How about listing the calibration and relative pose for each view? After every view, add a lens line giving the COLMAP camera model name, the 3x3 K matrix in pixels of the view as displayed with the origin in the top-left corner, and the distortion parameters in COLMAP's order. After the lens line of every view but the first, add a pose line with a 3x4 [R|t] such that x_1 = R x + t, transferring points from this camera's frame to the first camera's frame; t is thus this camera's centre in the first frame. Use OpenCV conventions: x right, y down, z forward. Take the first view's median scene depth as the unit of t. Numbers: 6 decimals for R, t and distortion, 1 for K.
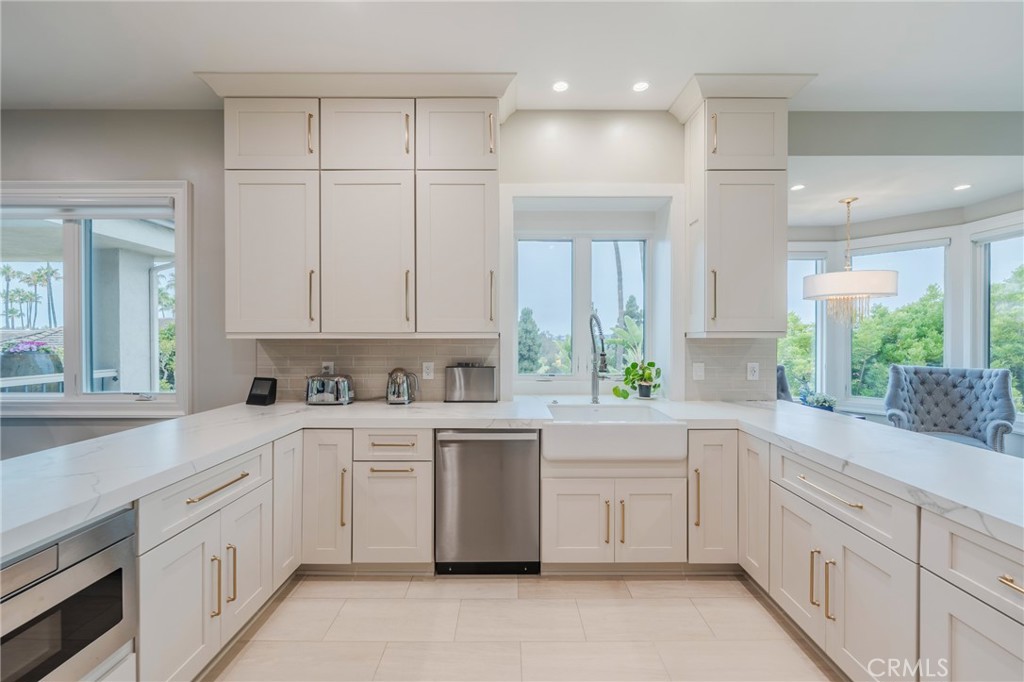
lens RADIAL K [[411.7, 0, 511.5], [0, 411.7, 338.9], [0, 0, 1]] dist [-0.001030, -0.000326]
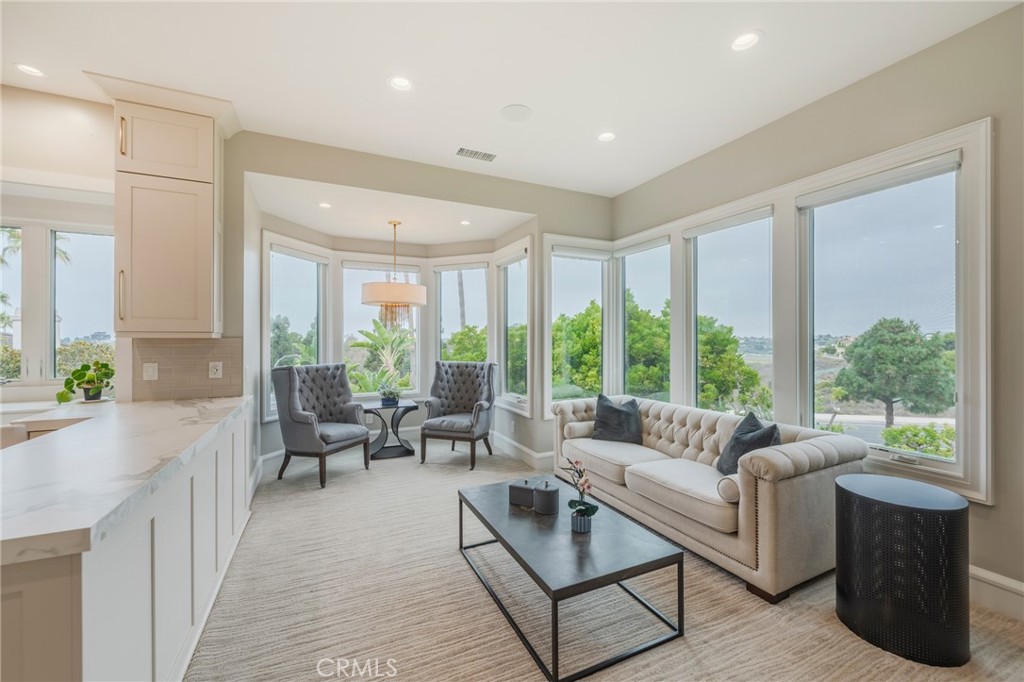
lens RADIAL K [[411.7, 0, 502.0], [0, 411.7, 342.3], [0, 0, 1]] dist [-0.001030, -0.000326]
pose [[0.904427, -0.002428, 0.426621, 0.880464], [0.002250, 0.999997, 0.000921, 0.009729], [-0.426622, 0.000127, 0.904430, -0.303238]]
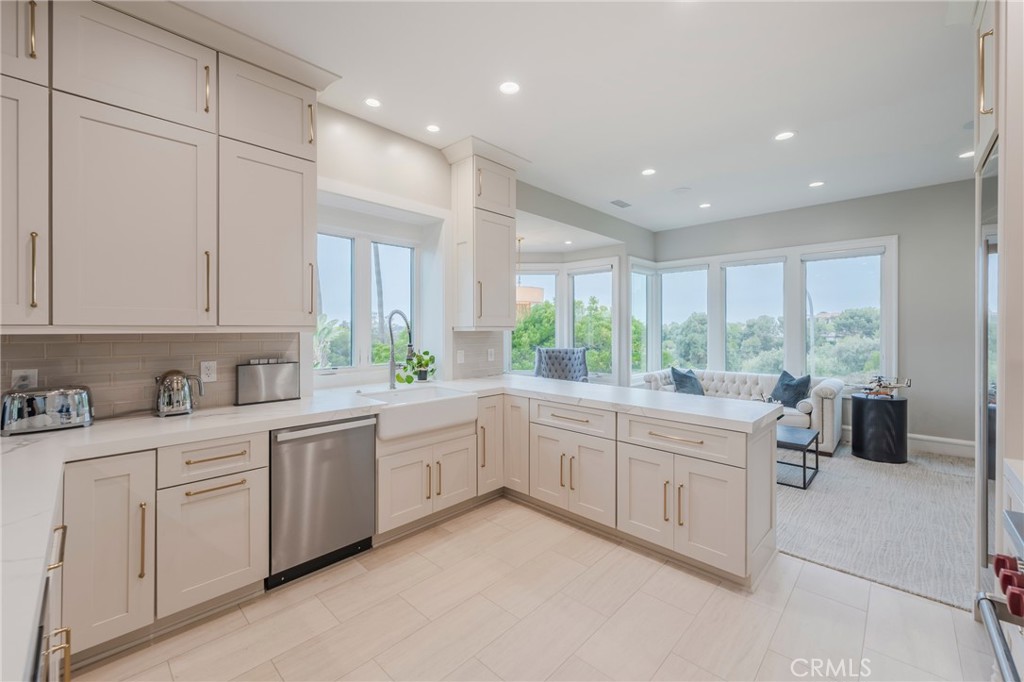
lens RADIAL K [[411.7, 0, 514.9], [0, 411.7, 329.8], [0, 0, 1]] dist [-0.001030, -0.000326]
pose [[0.690289, -0.001599, 0.723532, -0.407251], [0.005590, 0.999979, -0.003124, -0.001118], [-0.723512, 0.006201, 0.690284, -0.029226]]
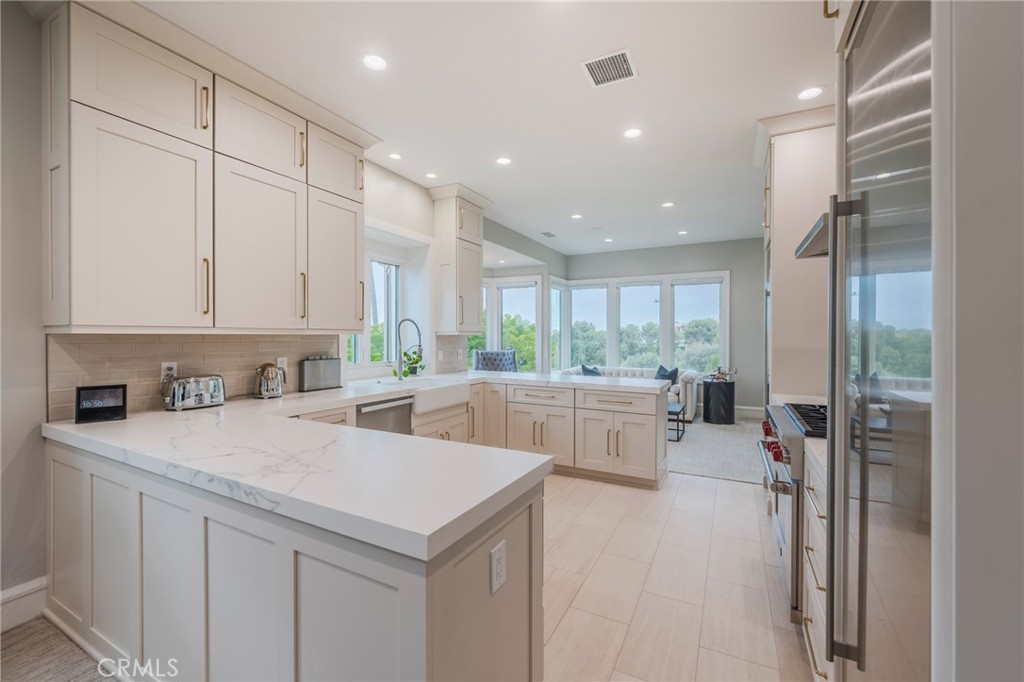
lens RADIAL K [[411.7, 0, 517.3], [0, 411.7, 339.1], [0, 0, 1]] dist [-0.001030, -0.000326]
pose [[0.467611, -0.005707, 0.883916, -0.920189], [0.004517, 0.999982, 0.004066, 0.009610], [-0.883923, 0.002091, 0.467628, -0.029689]]
